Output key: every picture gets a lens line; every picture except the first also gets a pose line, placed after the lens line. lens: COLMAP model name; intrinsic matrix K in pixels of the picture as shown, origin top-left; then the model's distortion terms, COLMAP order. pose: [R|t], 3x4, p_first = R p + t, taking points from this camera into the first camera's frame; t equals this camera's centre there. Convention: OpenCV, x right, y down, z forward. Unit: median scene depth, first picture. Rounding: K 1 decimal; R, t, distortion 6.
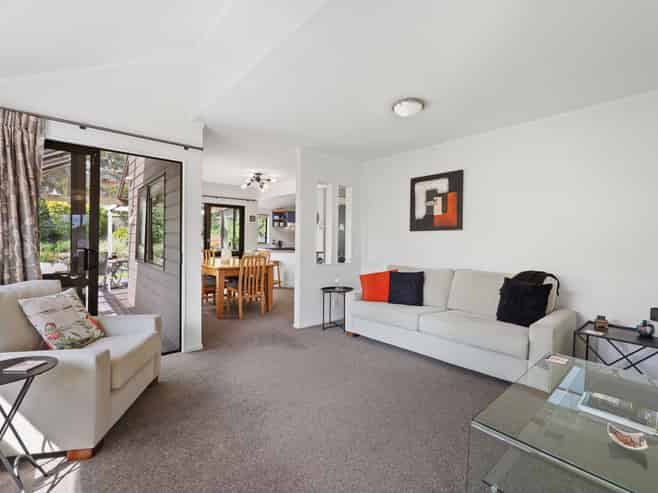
lens RADIAL K [[297.4, 0, 330.3], [0, 297.4, 247.3], [0, 0, 1]] dist [0.003735, 0.000166]
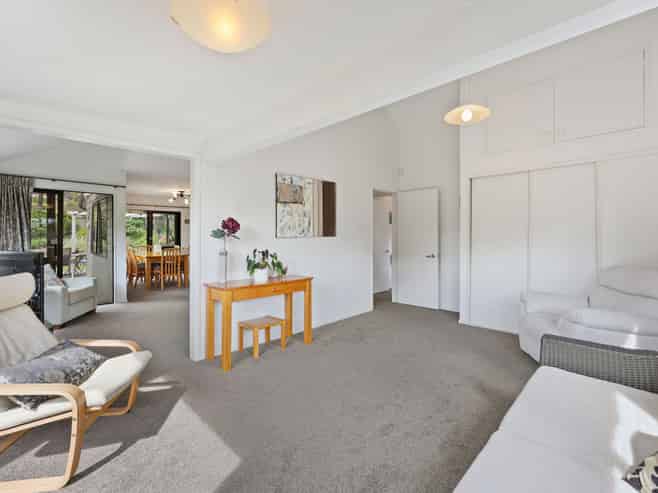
lens RADIAL K [[297.4, 0, 328.5], [0, 297.4, 243.3], [0, 0, 1]] dist [0.003735, 0.000166]
pose [[0.997902, -0.006327, 0.064425, 0.452841], [0.006243, 0.999979, 0.001506, 0.003162], [-0.064434, -0.001101, 0.997921, -0.577160]]
